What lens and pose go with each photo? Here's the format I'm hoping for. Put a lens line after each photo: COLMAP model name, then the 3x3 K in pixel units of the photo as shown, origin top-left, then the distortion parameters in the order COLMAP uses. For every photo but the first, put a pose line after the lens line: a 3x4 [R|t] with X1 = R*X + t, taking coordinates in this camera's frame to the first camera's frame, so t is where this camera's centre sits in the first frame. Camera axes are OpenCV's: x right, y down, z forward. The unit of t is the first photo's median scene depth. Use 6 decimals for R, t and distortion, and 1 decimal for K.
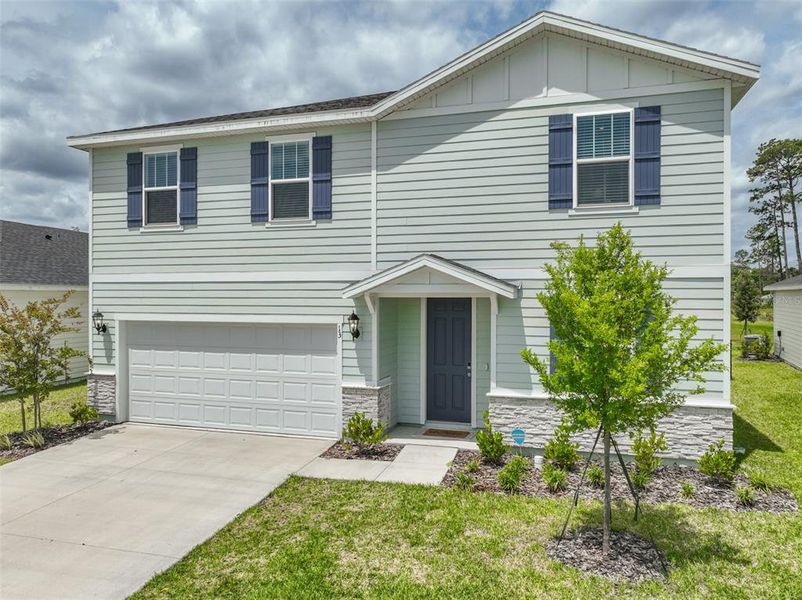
lens RADIAL K [[584.2, 0, 403.4], [0, 584.2, 296.6], [0, 0, 1]] dist [0.009871, 0.004151]
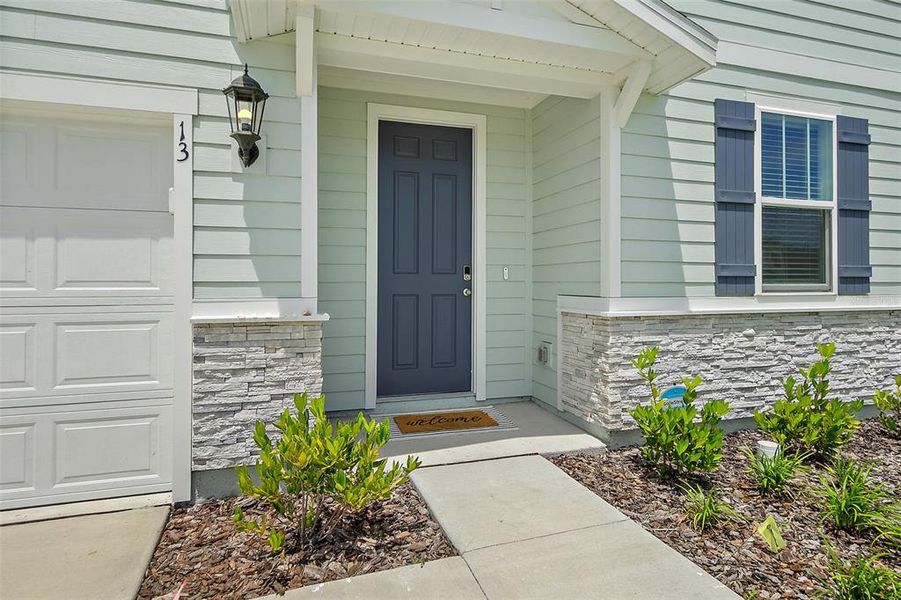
lens RADIAL K [[493.9, 0, 445.7], [0, 493.9, 276.8], [0, 0, 1]] dist [0.002136, 0.000756]
pose [[0.825431, 0.005170, 0.564479, -0.141721], [0.002887, 0.999906, -0.013379, 0.134774], [-0.564495, 0.012673, 0.825339, 0.716059]]
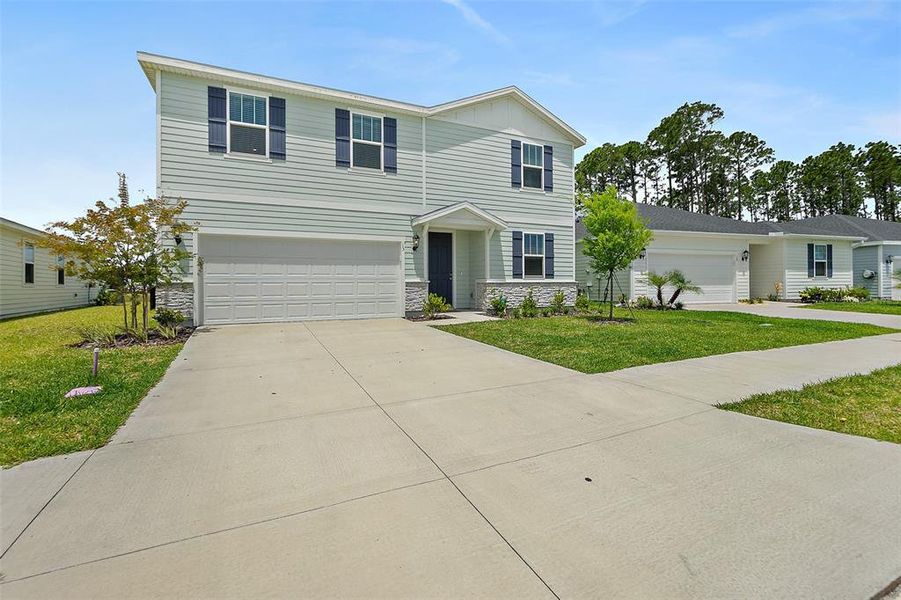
lens RADIAL K [[395.4, 0, 445.0], [0, 395.4, 283.5], [0, 0, 1]] dist [-0.005224, -0.000291]
pose [[0.738733, -0.003663, 0.673988, -0.737167], [0.008579, 0.999955, -0.003969, 0.162961], [-0.673944, 0.008715, 0.738731, 0.153813]]
